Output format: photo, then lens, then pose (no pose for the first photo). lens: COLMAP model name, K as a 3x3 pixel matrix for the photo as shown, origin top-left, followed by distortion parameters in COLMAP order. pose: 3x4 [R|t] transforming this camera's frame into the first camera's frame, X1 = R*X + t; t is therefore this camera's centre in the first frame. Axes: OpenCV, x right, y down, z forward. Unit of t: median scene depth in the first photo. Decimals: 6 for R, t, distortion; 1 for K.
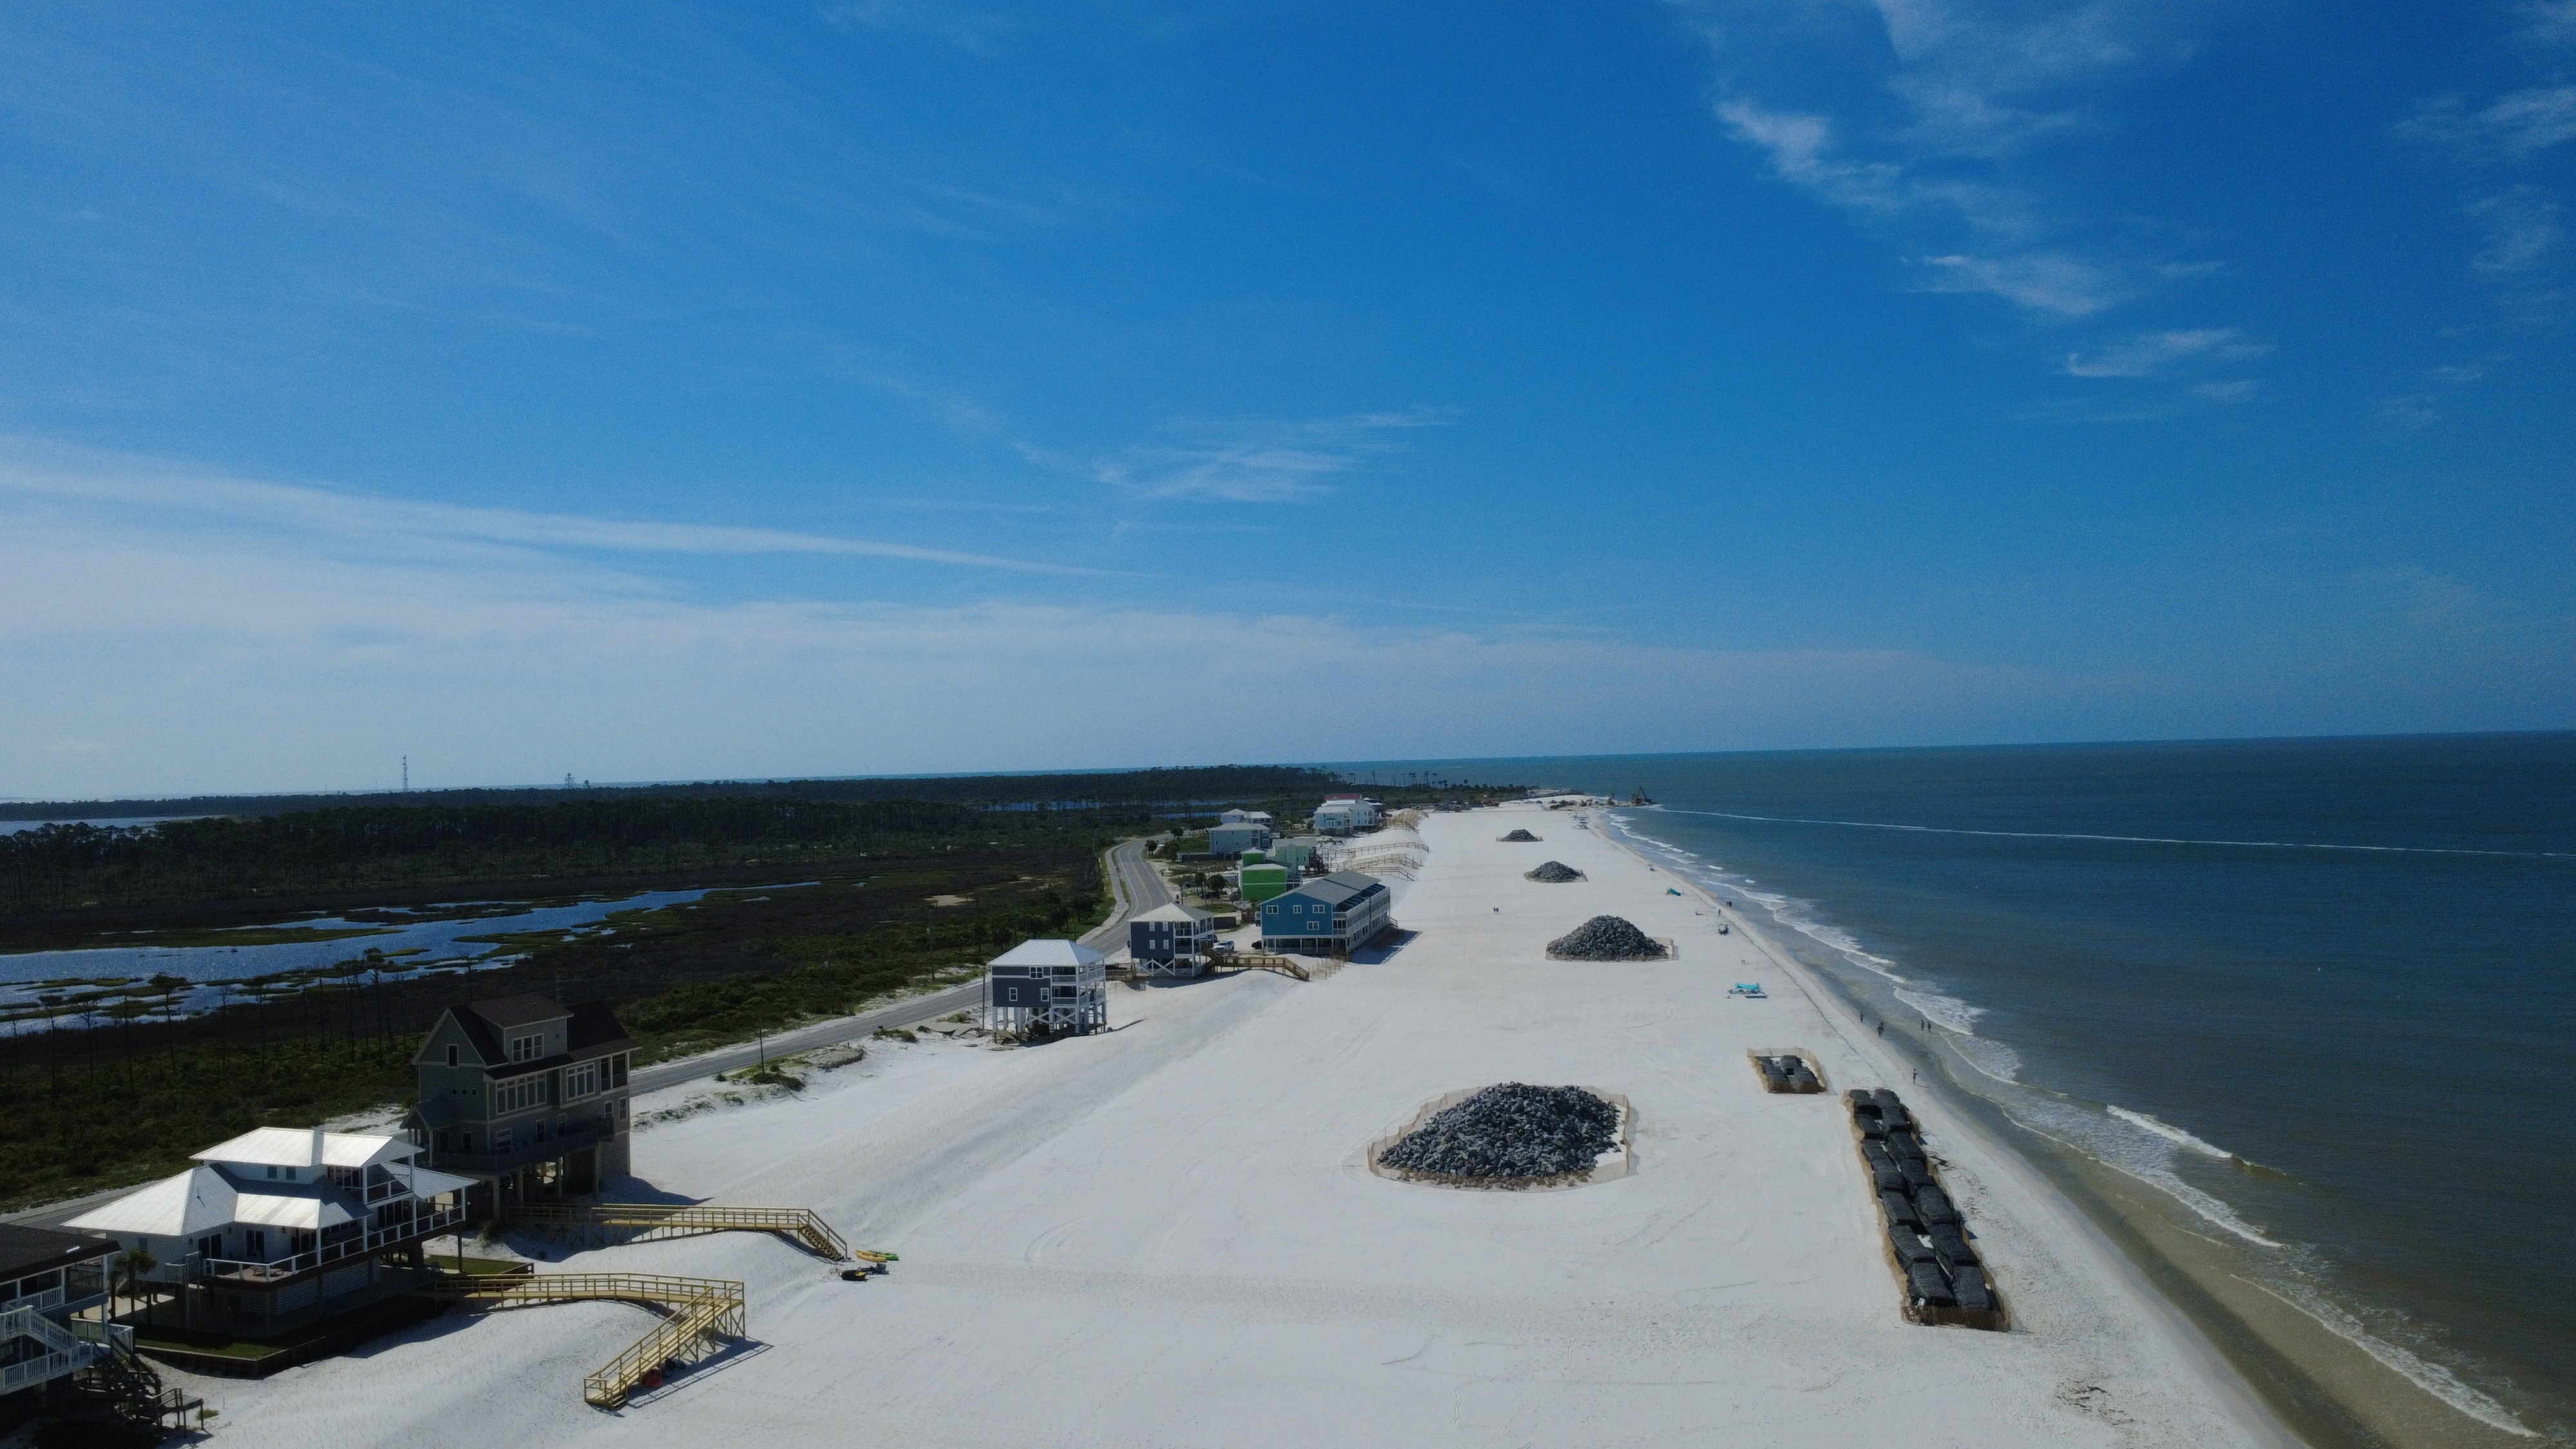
lens RADIAL K [[1883.1, 0, 1301.5], [0, 1883.1, 719.3], [0, 0, 1]] dist [0.002311, -0.004936]
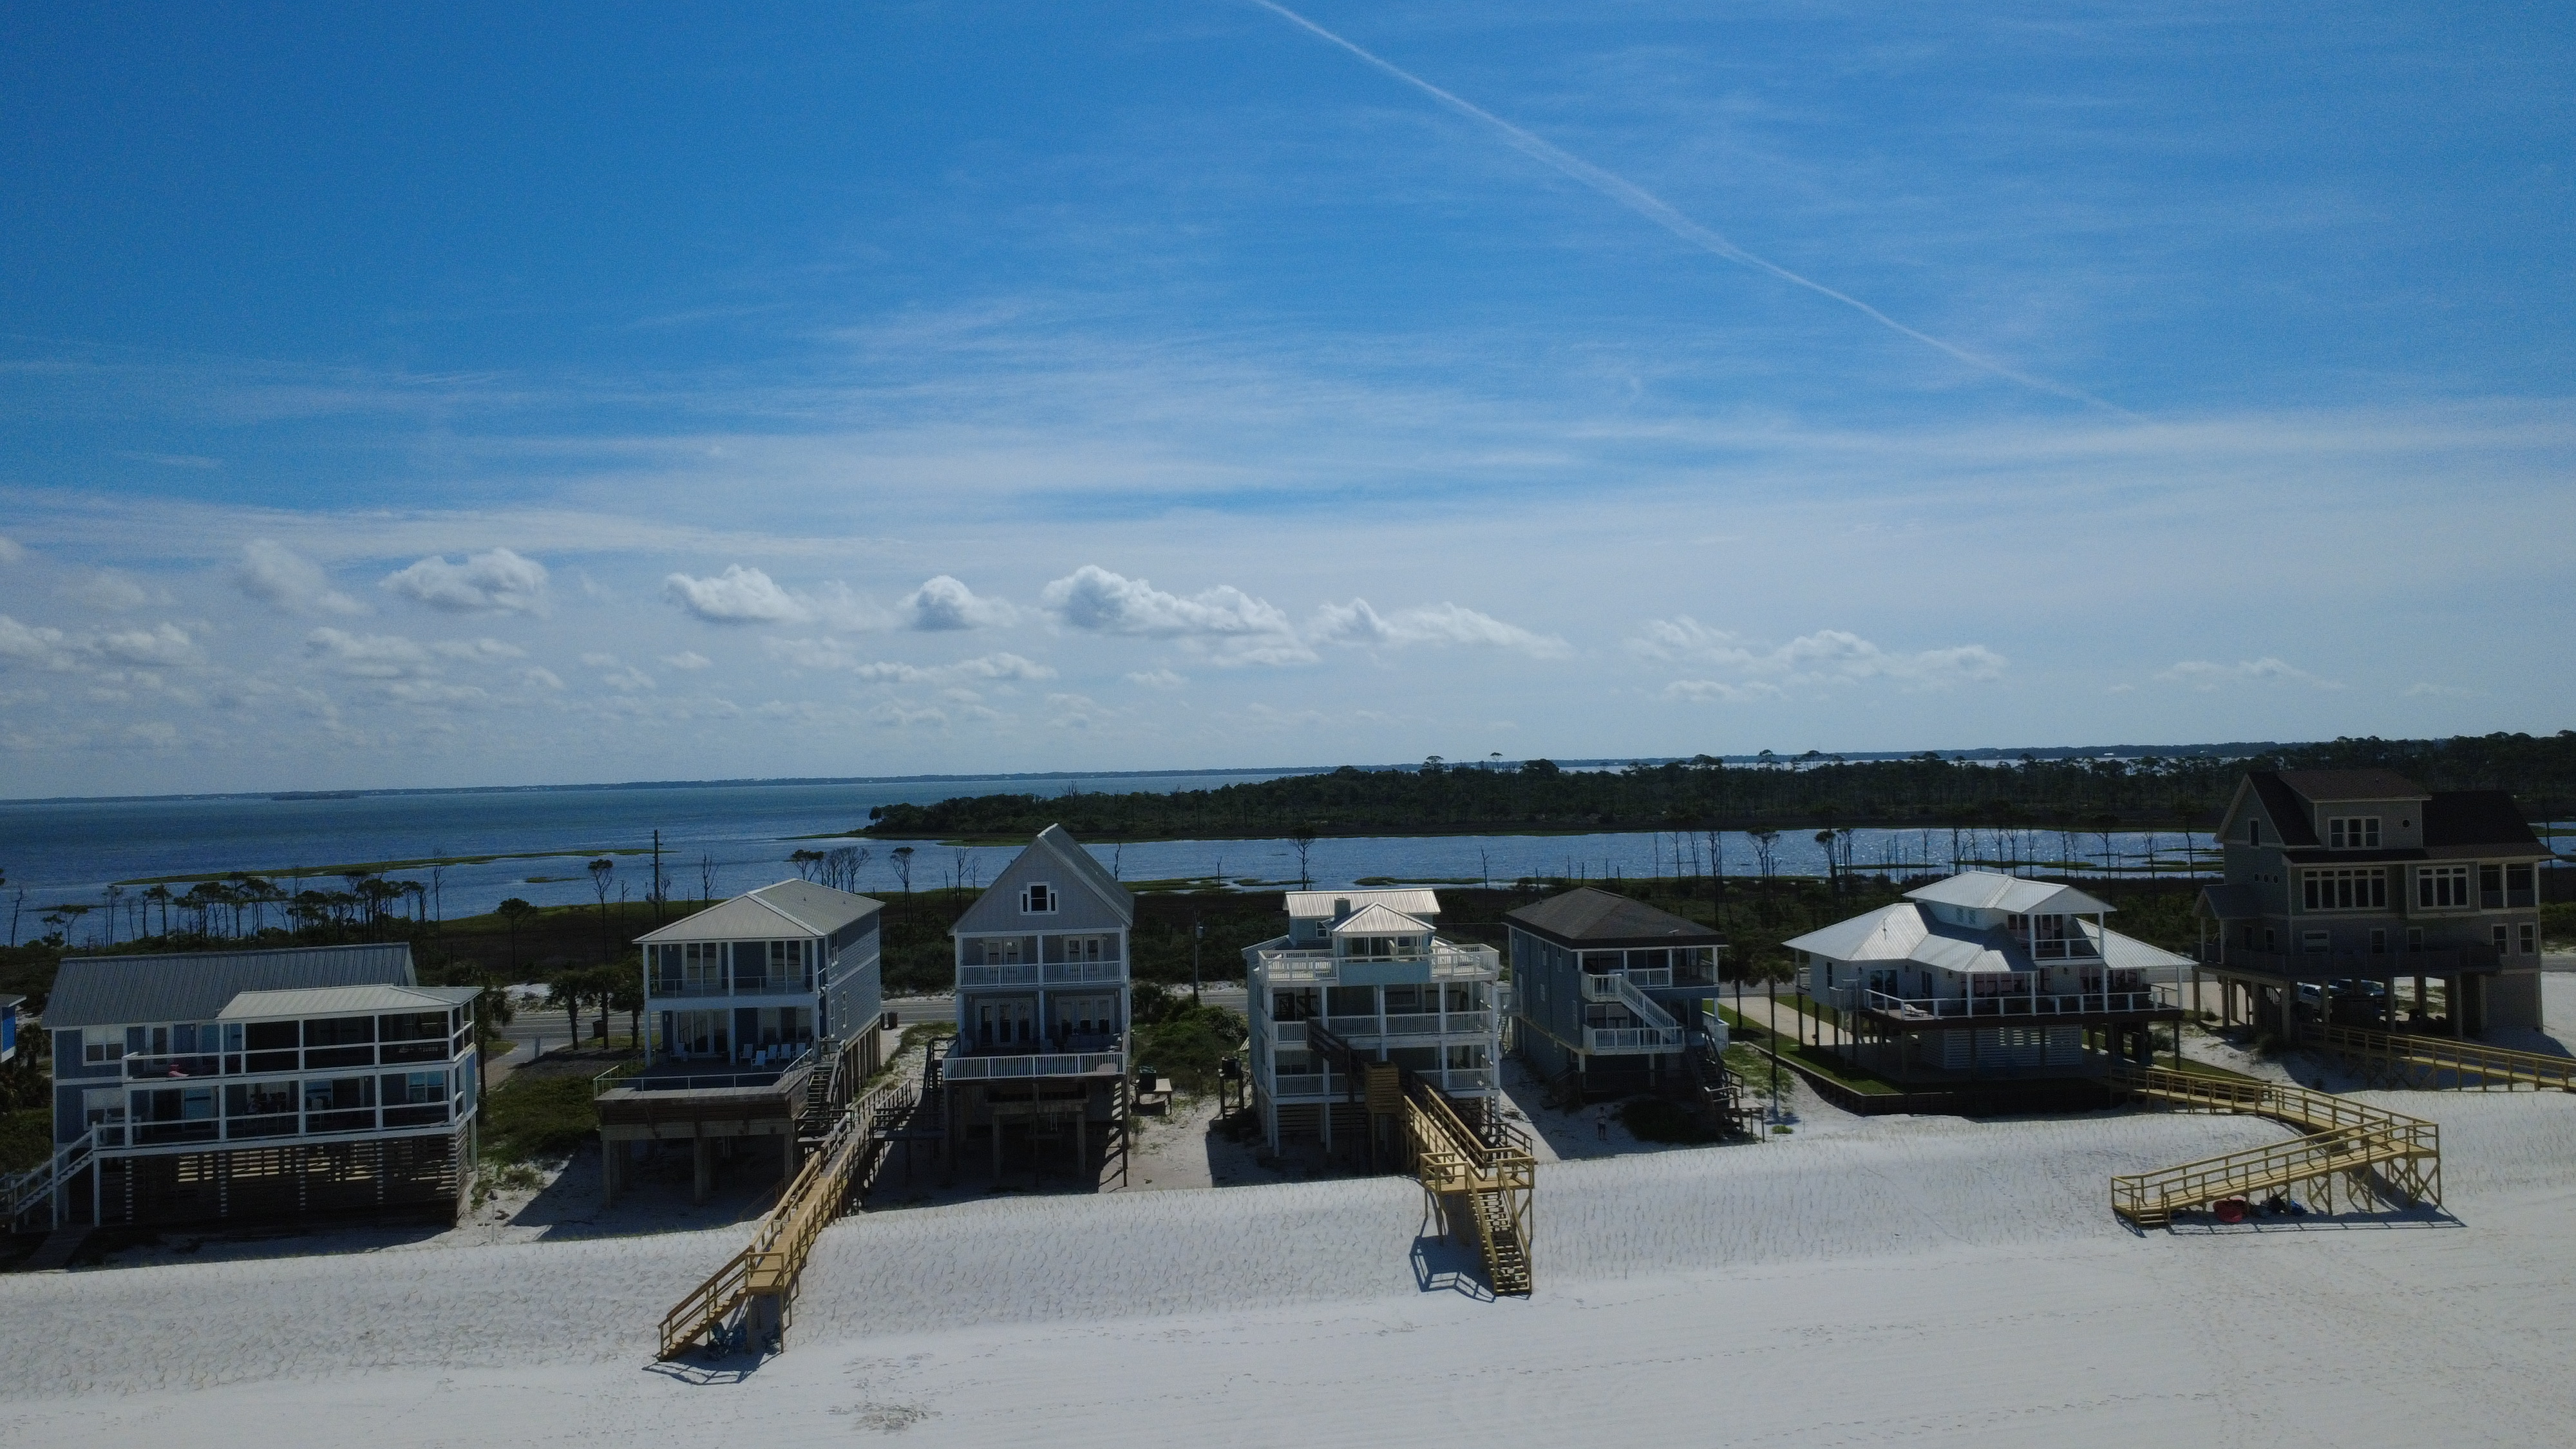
lens RADIAL K [[1864.3, 0, 1288.0], [0, 1864.3, 724.5], [0, 0, 1]] dist [0.003069, -0.001991]
pose [[0.410350, -0.008340, -0.911890, 0.097875], [0.028642, 0.999583, 0.003746, 0.110900], [0.911478, -0.027655, 0.410418, 0.284287]]
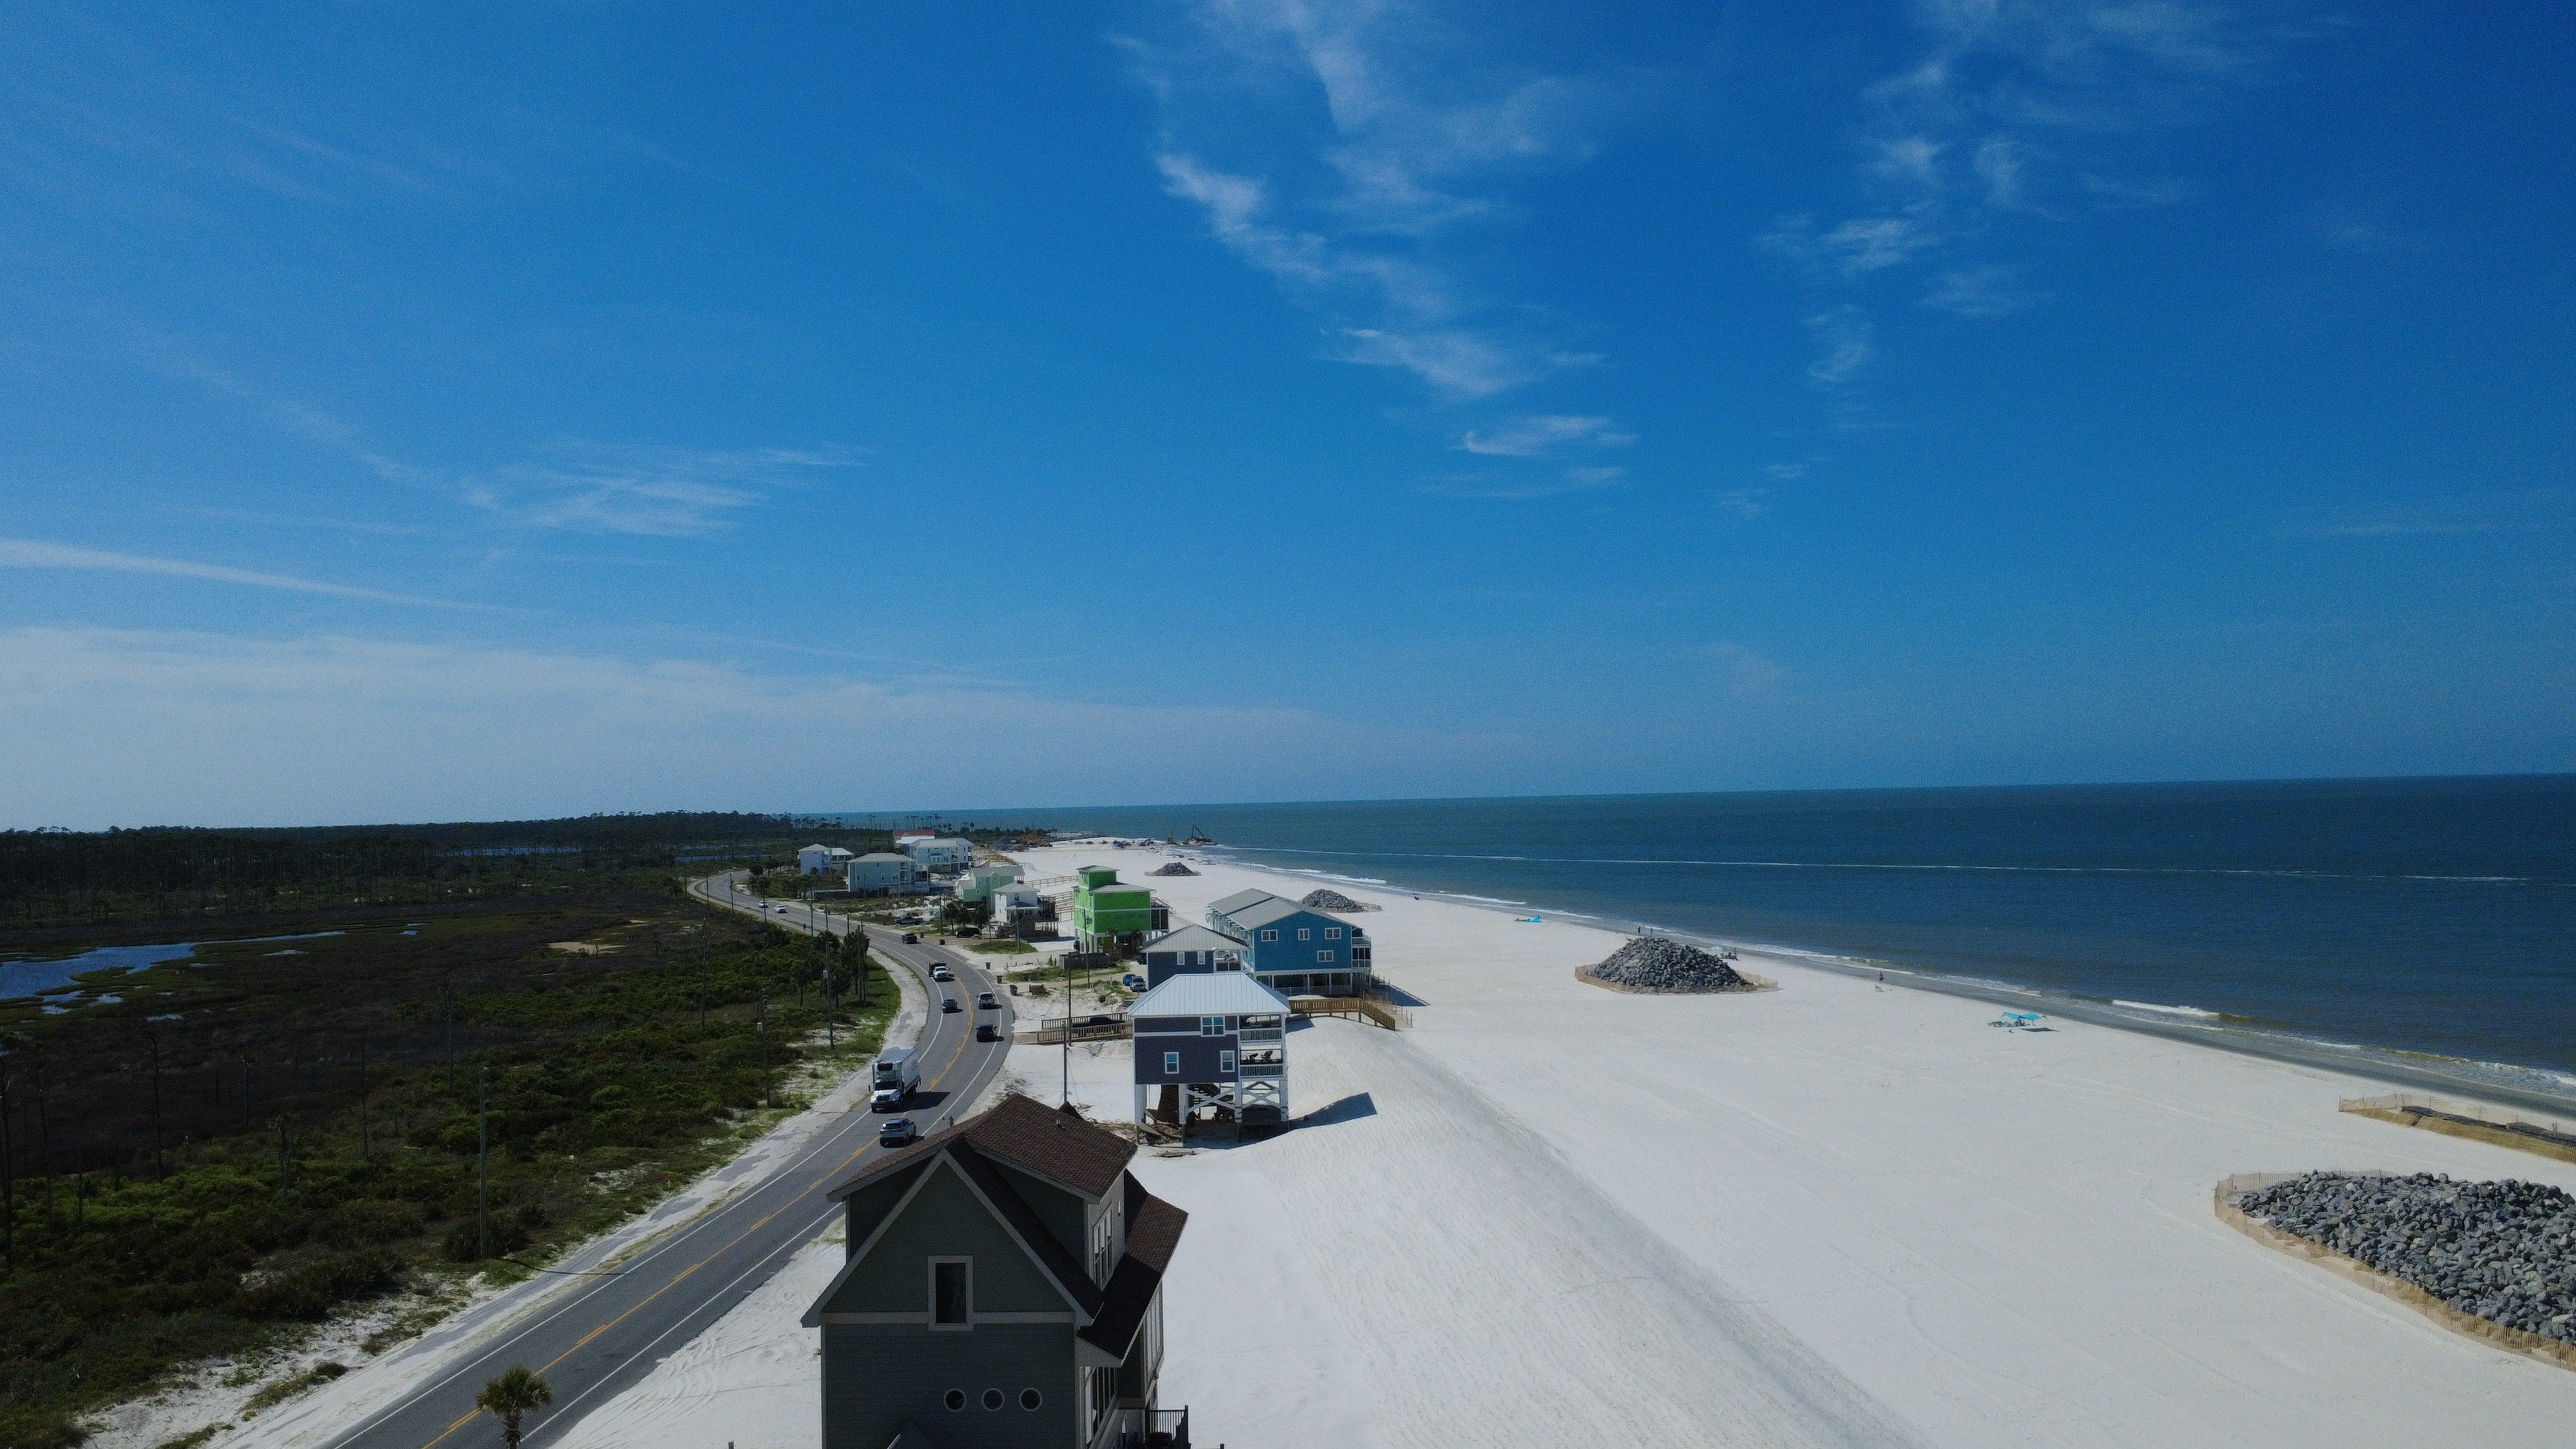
lens RADIAL K [[1864.6, 0, 1259.2], [0, 1864.6, 755.7], [0, 0, 1]] dist [0.030923, -0.000615]
pose [[0.951598, 0.012370, 0.307096, -0.472191], [-0.008644, 0.999872, -0.013492, 0.082252], [-0.307223, 0.010185, 0.951583, 0.627224]]
